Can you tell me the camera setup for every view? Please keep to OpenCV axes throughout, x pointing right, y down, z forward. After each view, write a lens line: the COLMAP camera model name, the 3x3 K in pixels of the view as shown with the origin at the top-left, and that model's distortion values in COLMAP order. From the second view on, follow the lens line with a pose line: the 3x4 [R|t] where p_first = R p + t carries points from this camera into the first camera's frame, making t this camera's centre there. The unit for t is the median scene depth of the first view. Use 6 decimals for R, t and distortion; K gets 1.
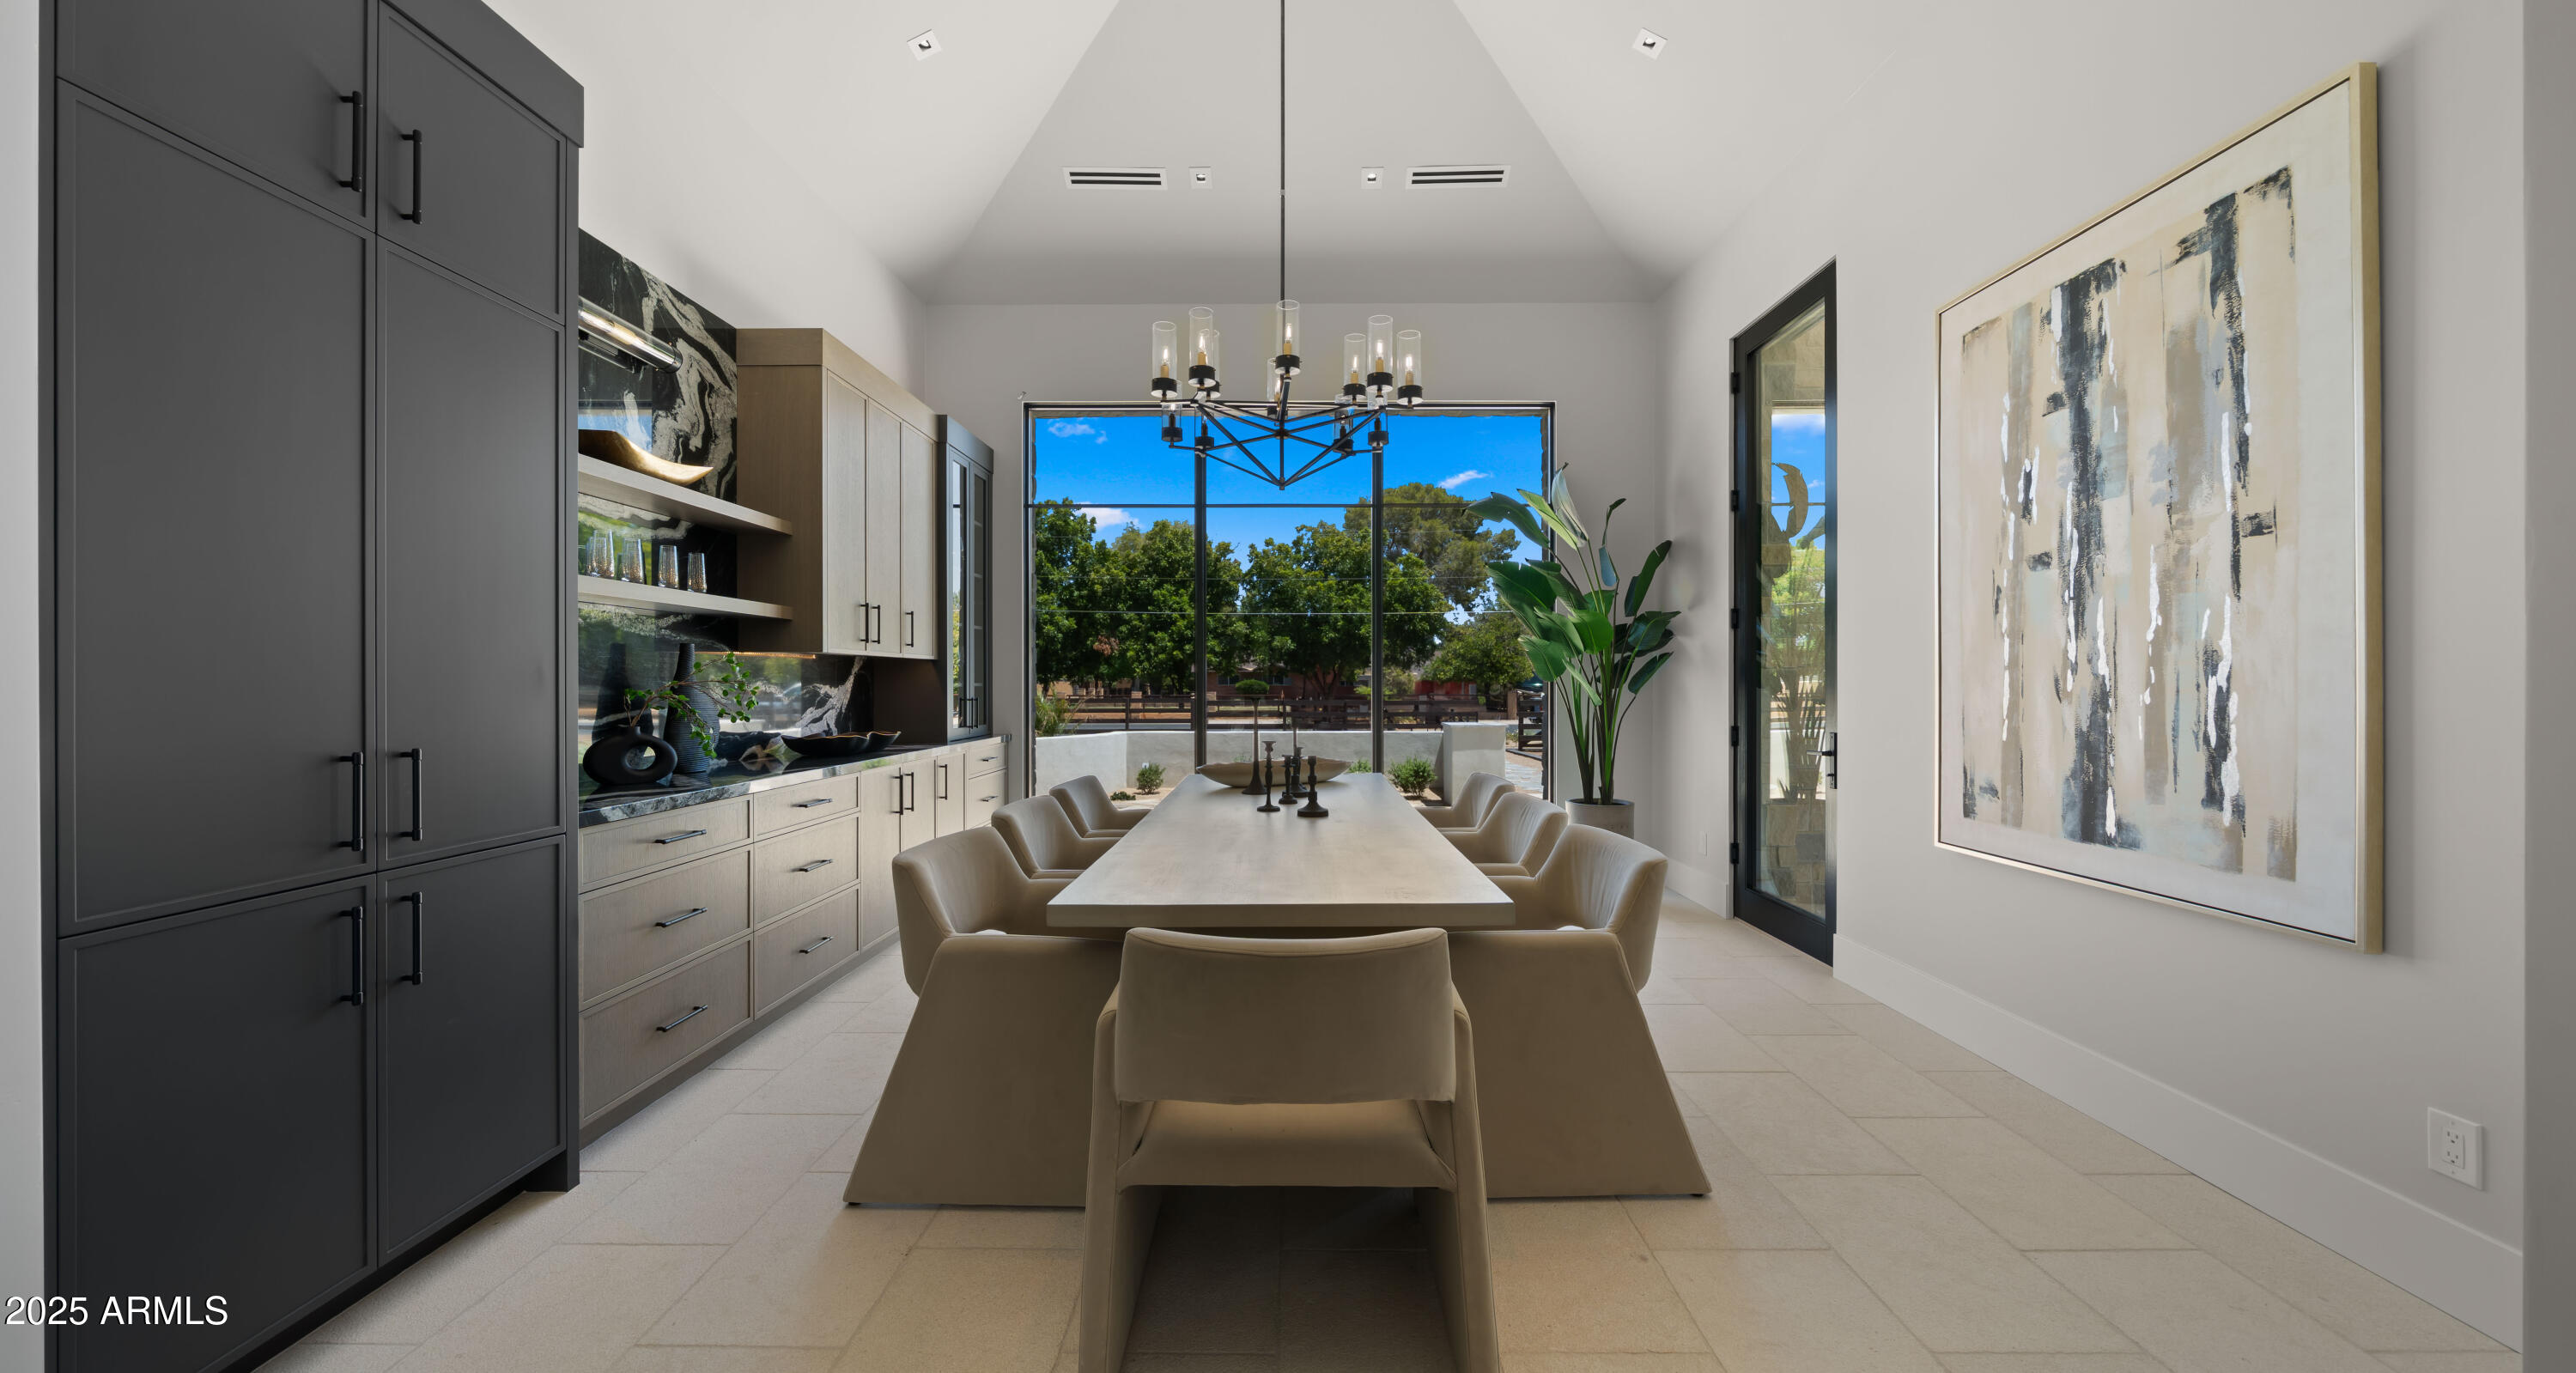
lens RADIAL K [[896.1, 0, 1288.5], [0, 896.1, 684.5], [0, 0, 1]] dist [-0.000924, 0.000197]
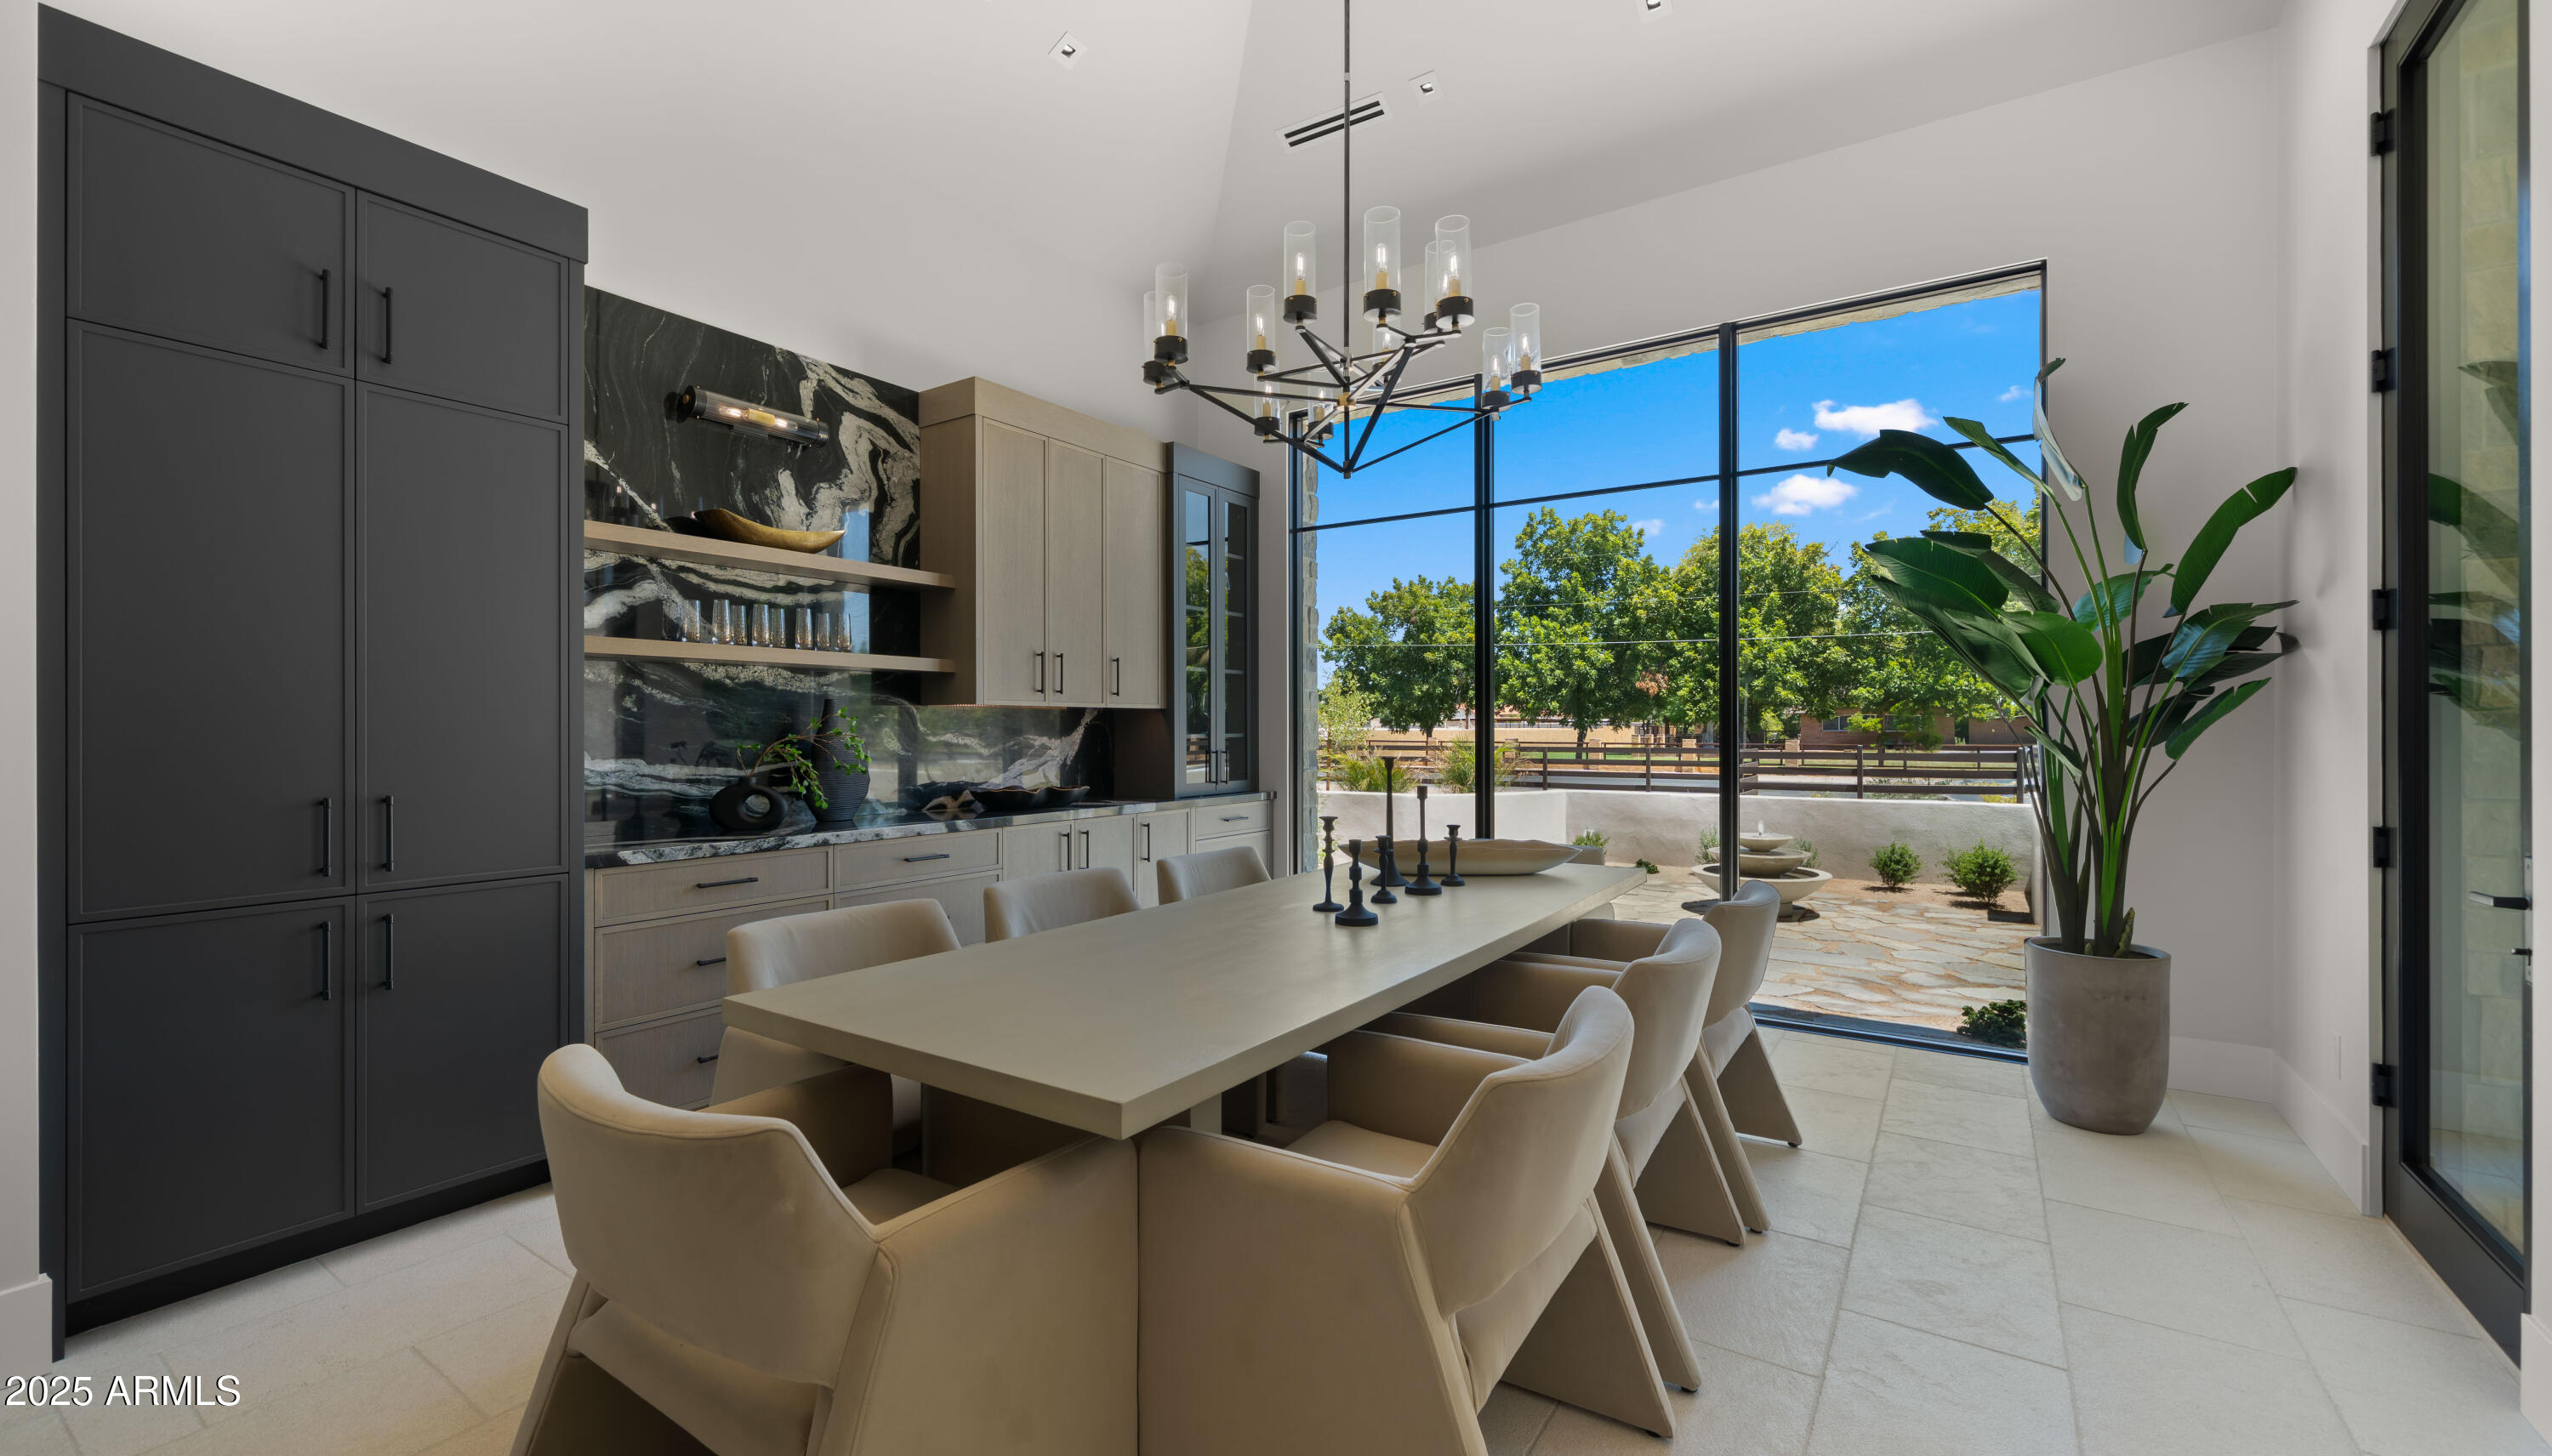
lens RADIAL K [[1033.7, 0, 1276.8], [0, 1033.7, 728.1], [0, 0, 1]] dist [0.000357, 0.000741]
pose [[0.833319, 0.000083, -0.552793, 0.320991], [-0.000870, 0.999999, -0.001160, -0.007885], [0.552792, 0.001448, 0.833318, 0.196777]]
